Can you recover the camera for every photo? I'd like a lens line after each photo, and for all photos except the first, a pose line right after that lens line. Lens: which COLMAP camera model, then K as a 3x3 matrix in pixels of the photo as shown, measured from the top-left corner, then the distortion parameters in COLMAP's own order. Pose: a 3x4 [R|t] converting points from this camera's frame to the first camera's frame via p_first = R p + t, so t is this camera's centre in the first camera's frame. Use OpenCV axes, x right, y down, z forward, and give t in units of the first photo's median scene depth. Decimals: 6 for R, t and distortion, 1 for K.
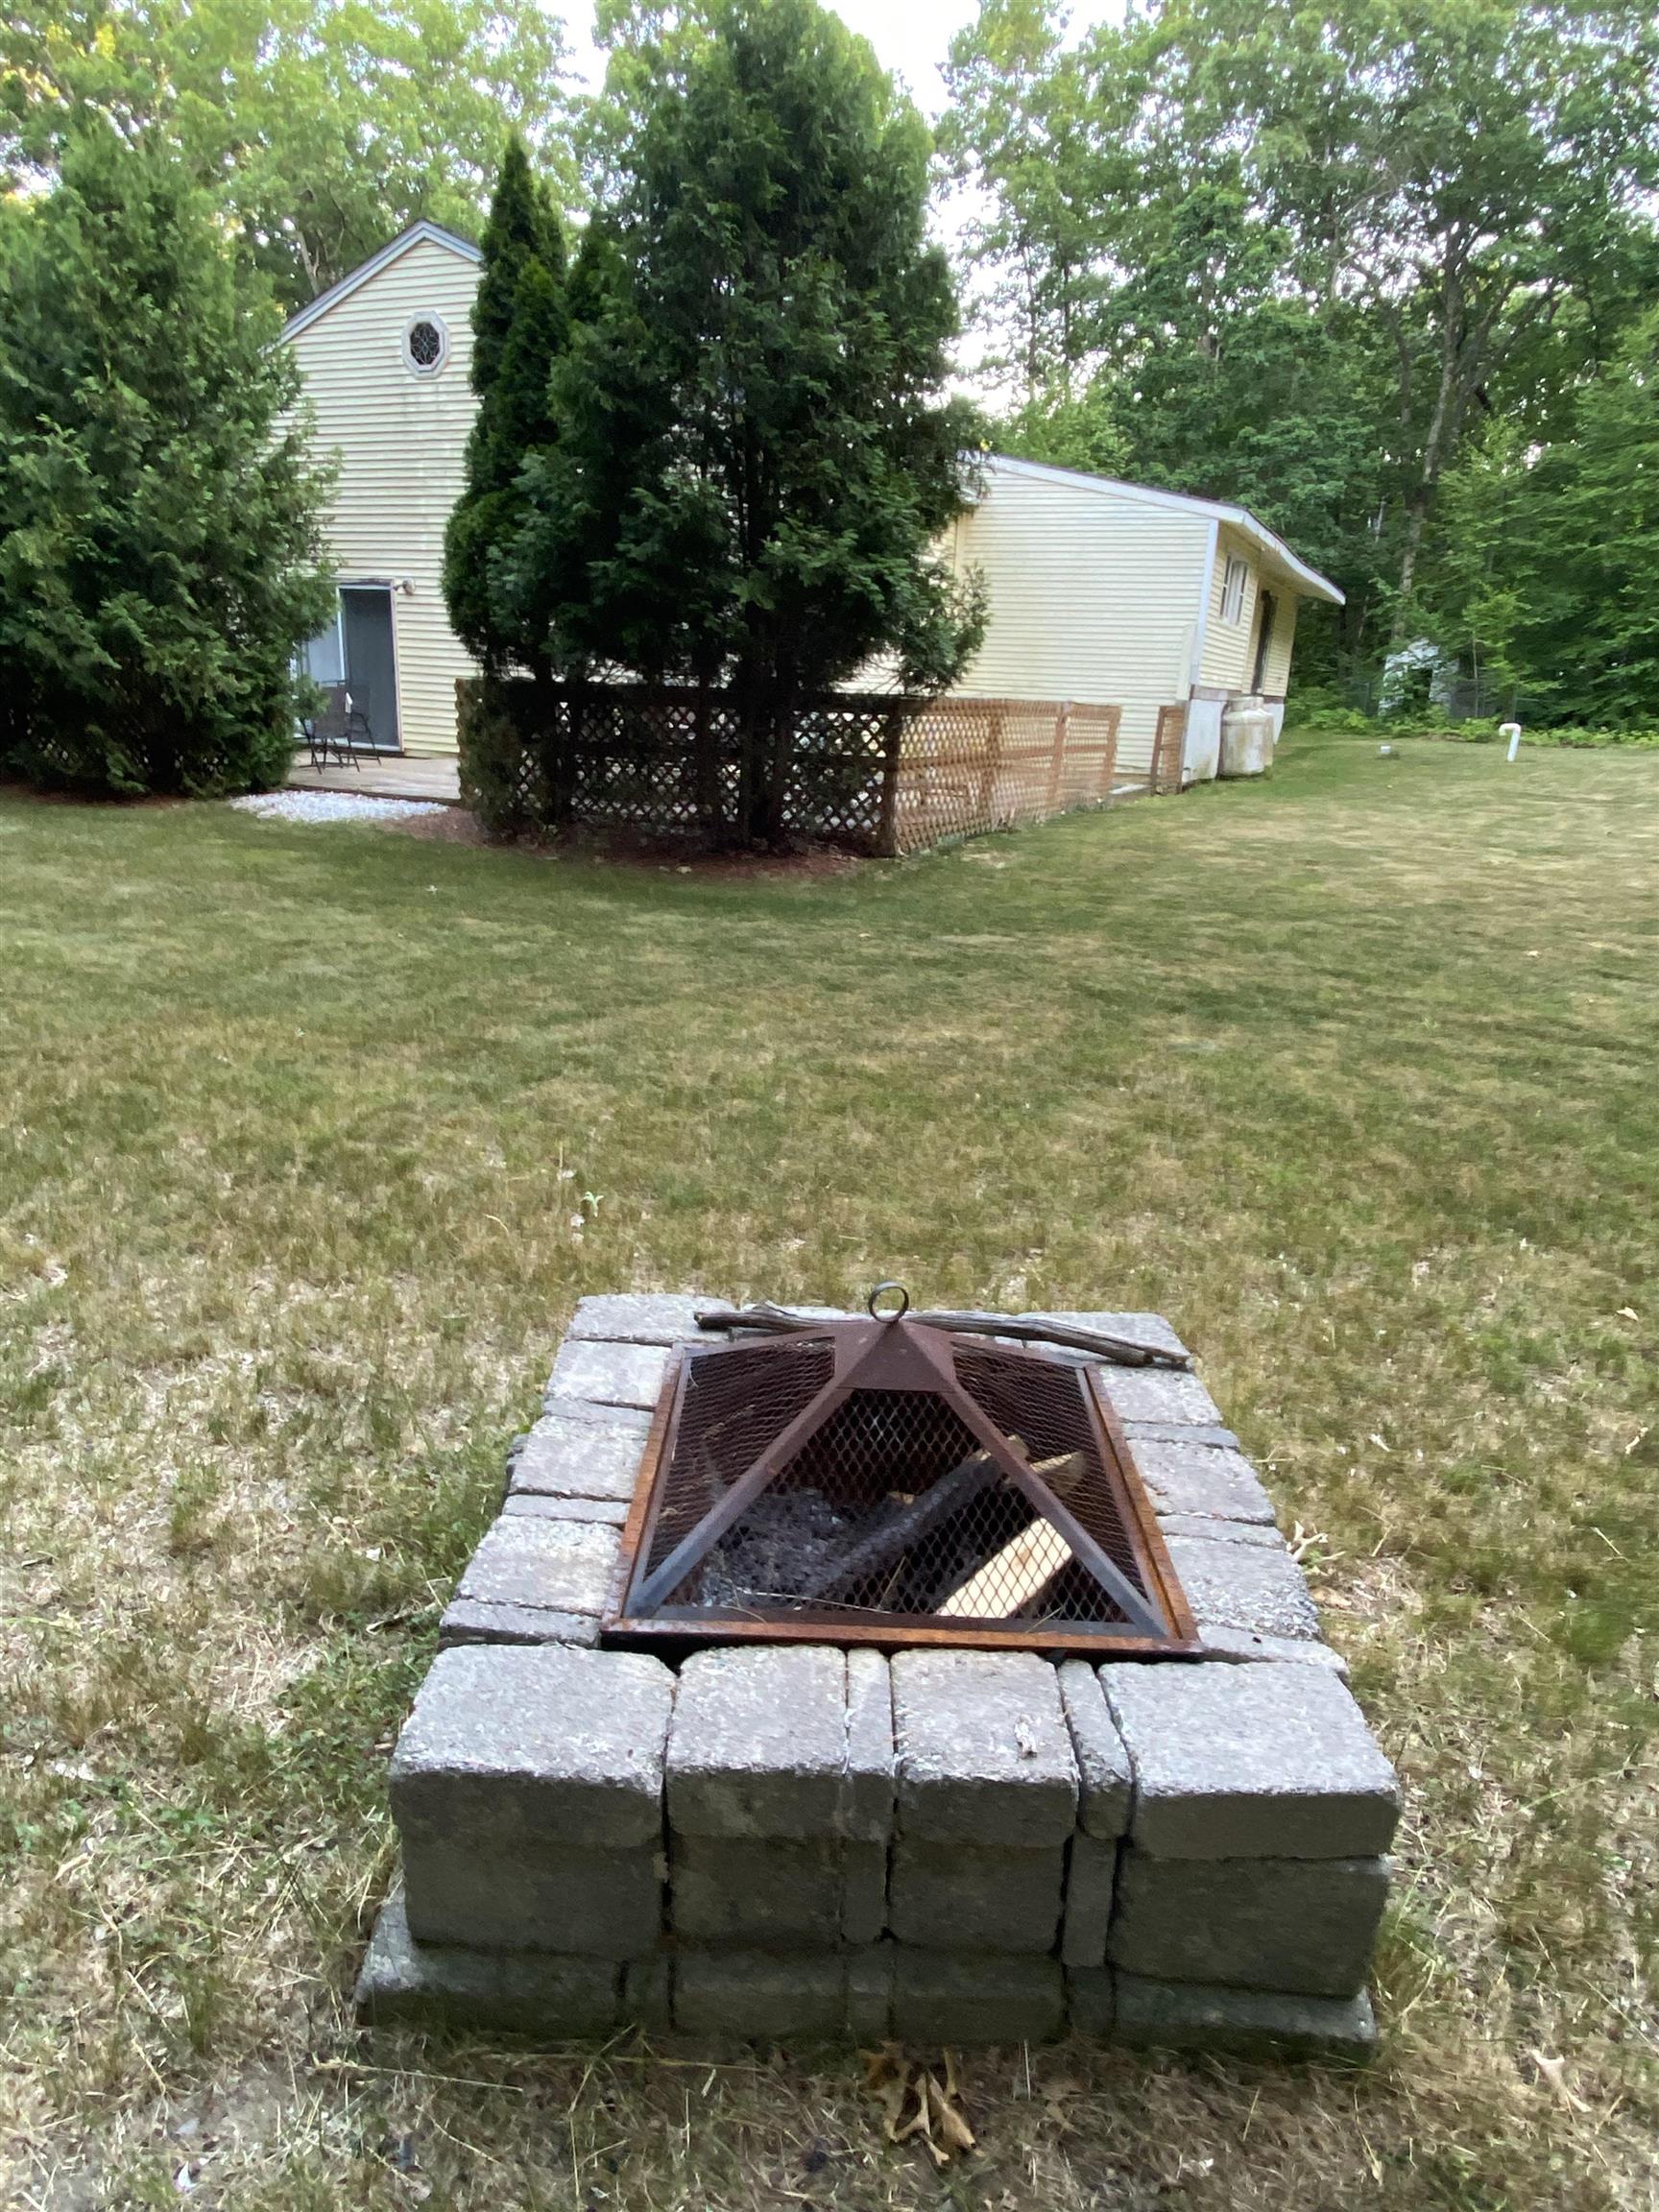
lens RADIAL K [[1328.0, 0, 829.5], [0, 1328.0, 1106.0], [0, 0, 1]] dist [0.053414, -0.046129]
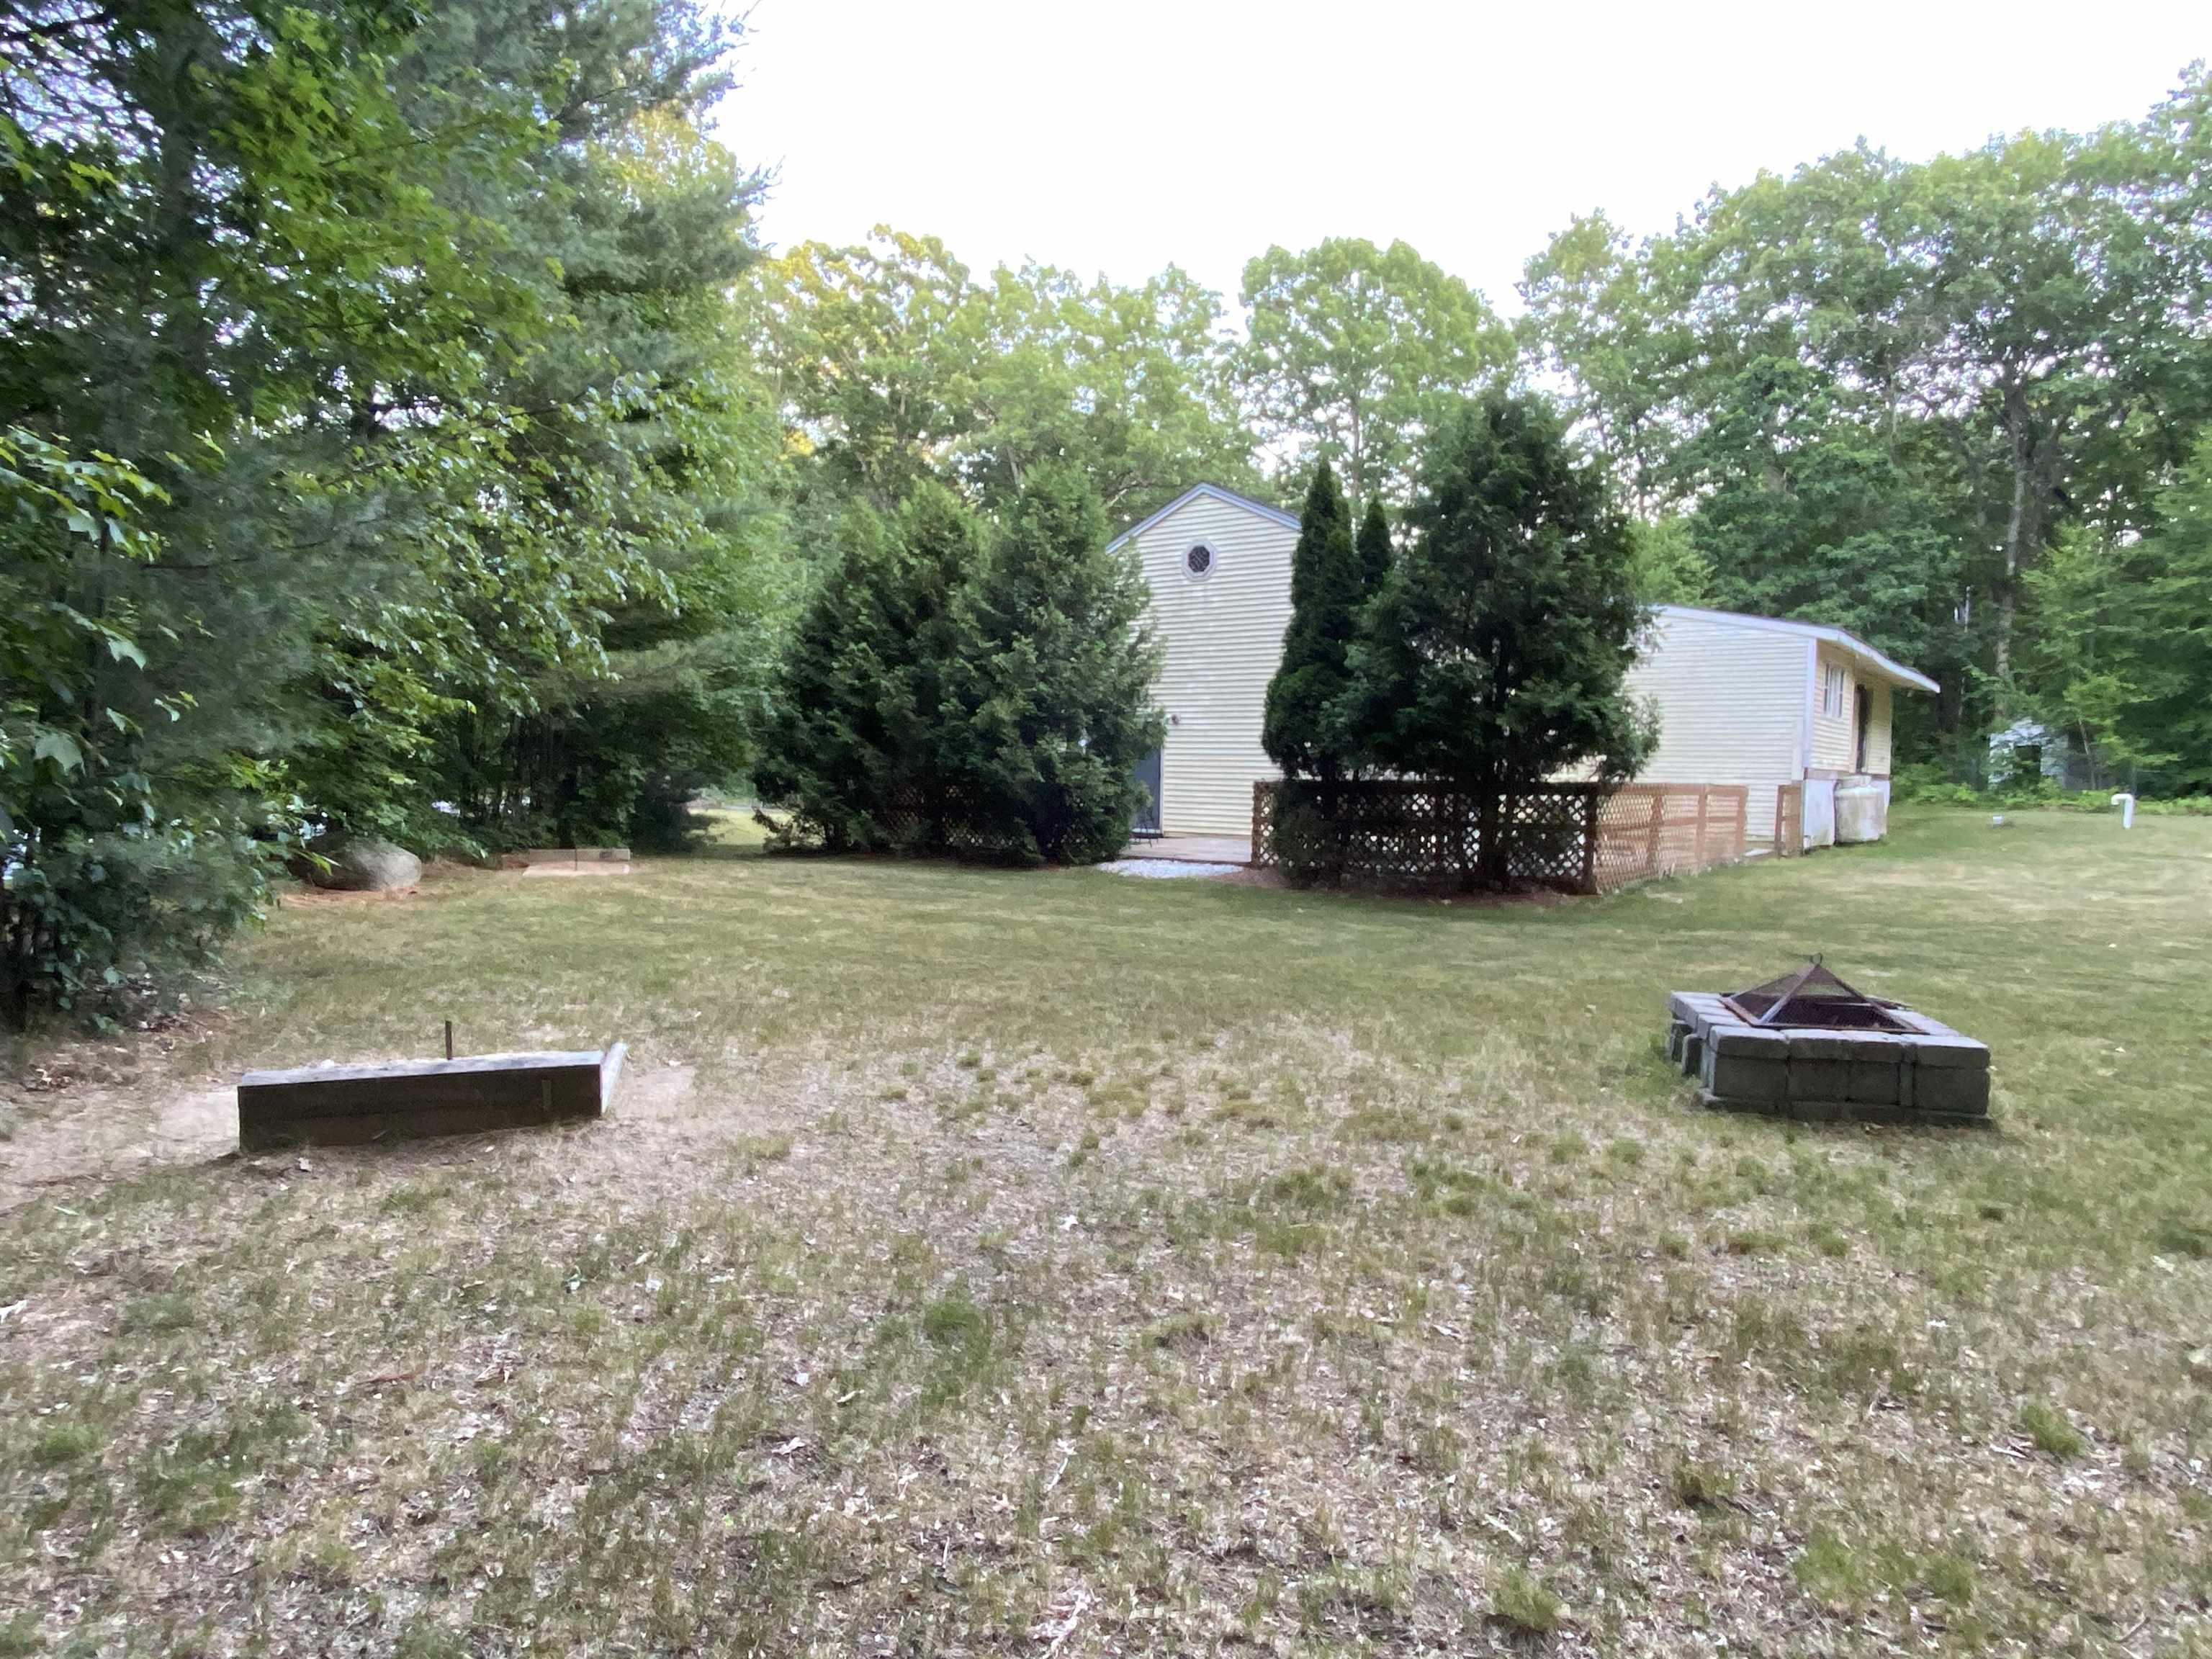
lens RADIAL K [[1378.2, 0, 1104.0], [0, 1378.2, 848.7], [0, 0, 1]] dist [0.082856, -0.091733]
pose [[0.981382, -0.016960, -0.191316, -0.067705], [-0.031504, 0.968388, -0.247450, 0.053253], [0.189465, 0.248871, 0.949825, -0.181805]]
